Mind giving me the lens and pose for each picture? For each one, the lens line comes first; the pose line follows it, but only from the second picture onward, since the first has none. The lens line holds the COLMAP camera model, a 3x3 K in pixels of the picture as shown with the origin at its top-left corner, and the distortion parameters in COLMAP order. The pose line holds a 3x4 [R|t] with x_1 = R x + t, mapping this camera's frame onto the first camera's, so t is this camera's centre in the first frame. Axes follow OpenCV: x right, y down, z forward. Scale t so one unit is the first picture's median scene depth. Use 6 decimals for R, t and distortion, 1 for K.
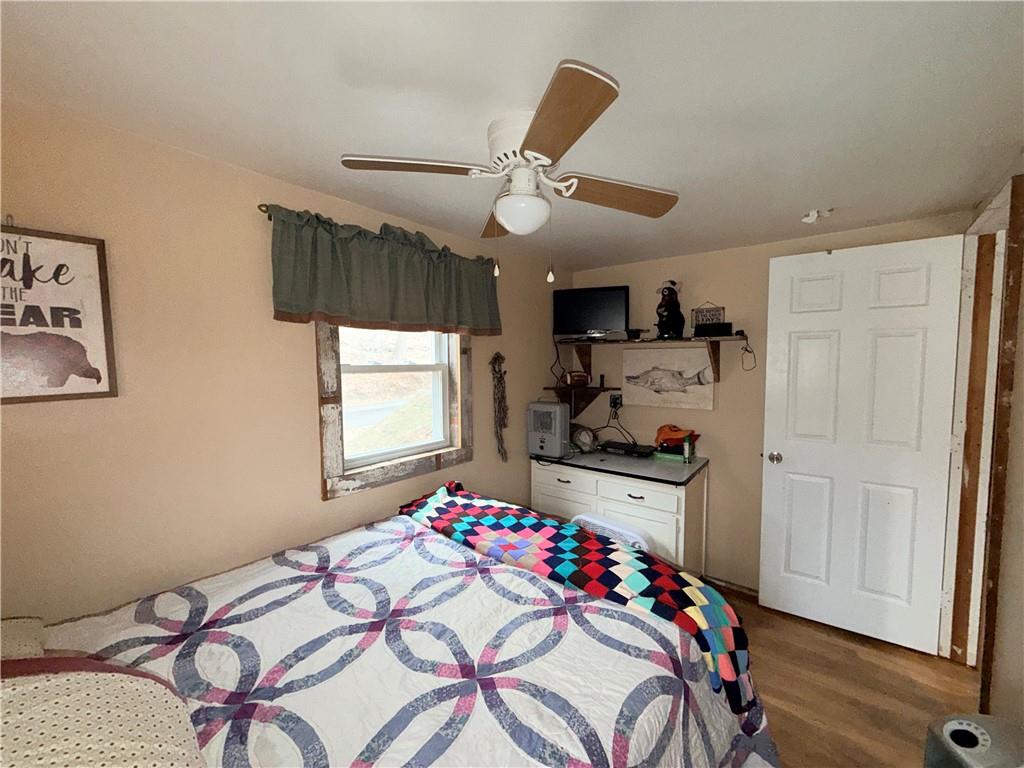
lens RADIAL K [[408.4, 0, 512.0], [0, 408.4, 384.0], [0, 0, 1]] dist [-0.000076, 0.000091]
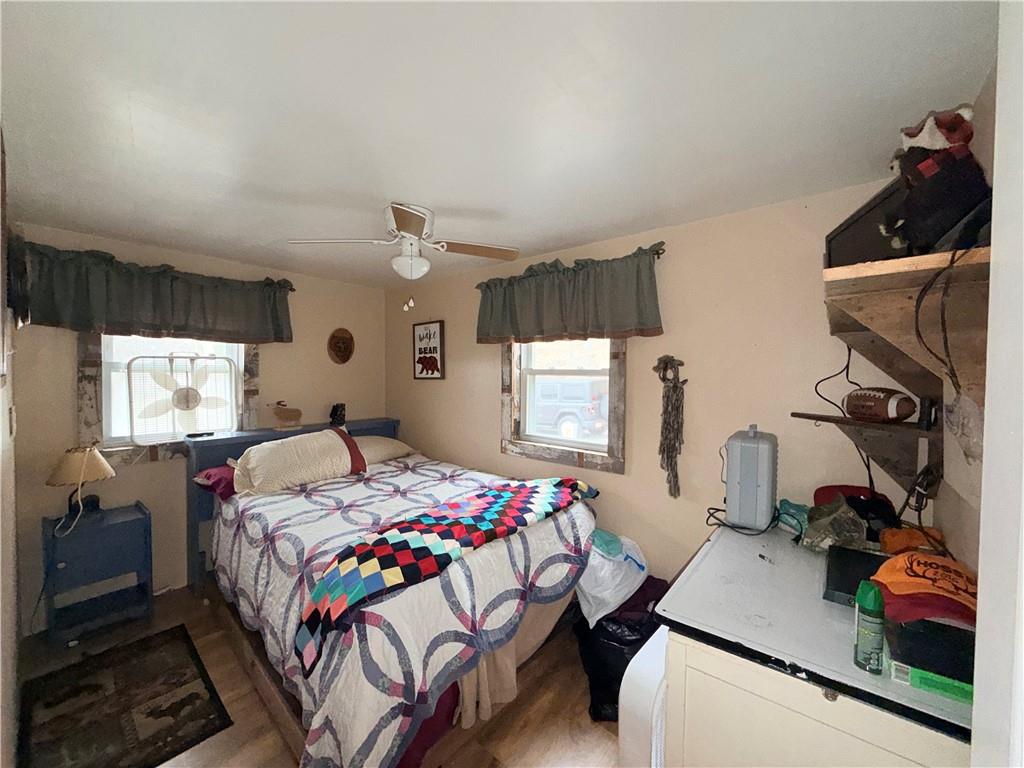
lens RADIAL K [[408.4, 0, 512.0], [0, 408.4, 384.0], [0, 0, 1]] dist [-0.000076, 0.000091]
pose [[-0.019251, 0.030622, -0.999346, 1.149116], [-0.071124, 0.996957, 0.031919, -0.038079], [0.997282, 0.071692, -0.017014, 1.061432]]
